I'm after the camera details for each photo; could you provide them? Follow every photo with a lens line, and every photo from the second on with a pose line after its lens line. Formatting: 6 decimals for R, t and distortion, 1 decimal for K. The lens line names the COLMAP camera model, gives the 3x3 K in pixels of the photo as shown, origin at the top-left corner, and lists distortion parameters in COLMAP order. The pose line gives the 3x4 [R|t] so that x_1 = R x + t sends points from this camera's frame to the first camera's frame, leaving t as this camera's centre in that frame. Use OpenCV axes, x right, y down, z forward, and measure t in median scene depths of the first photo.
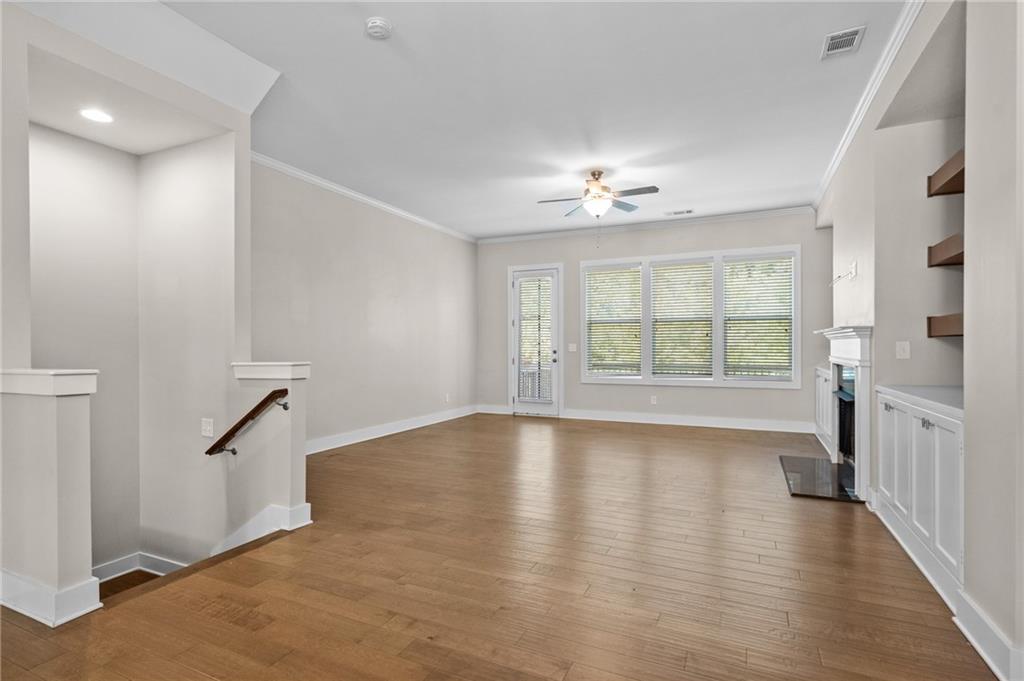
lens RADIAL K [[502.8, 0, 512.0], [0, 502.8, 340.5], [0, 0, 1]] dist [0.000426, 0.000211]
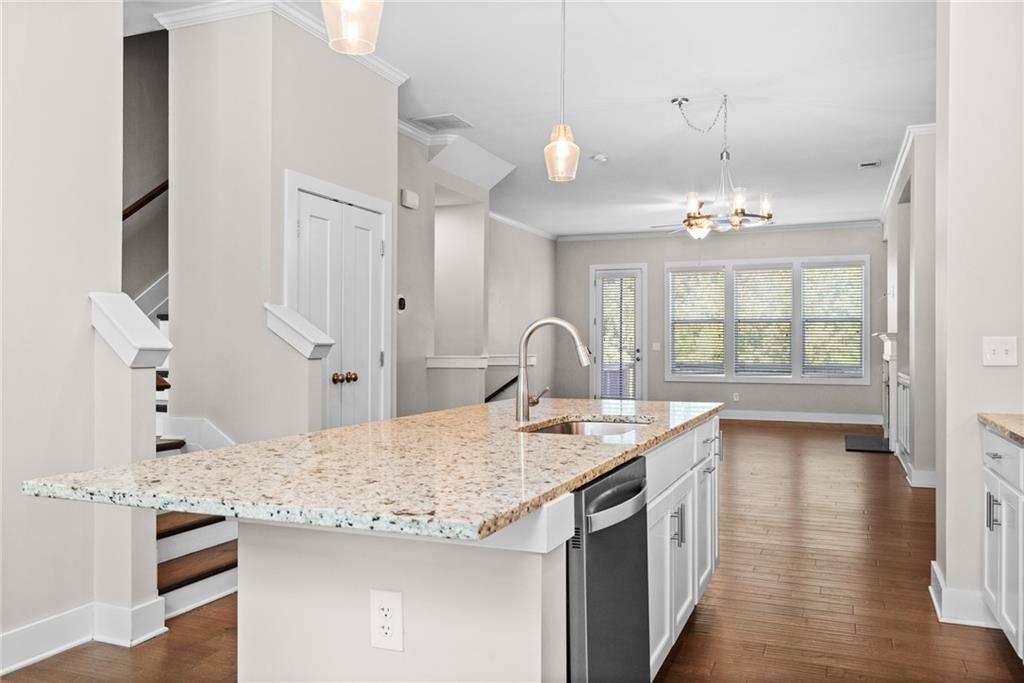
lens RADIAL K [[783.6, 0, 510.0], [0, 783.6, 325.2], [0, 0, 1]] dist [0.005737, 0.000435]
pose [[0.999349, 0.007075, 0.035373, -0.255773], [-0.006585, 0.999881, -0.013937, -0.005494], [-0.035467, 0.013695, 0.999277, -0.637567]]
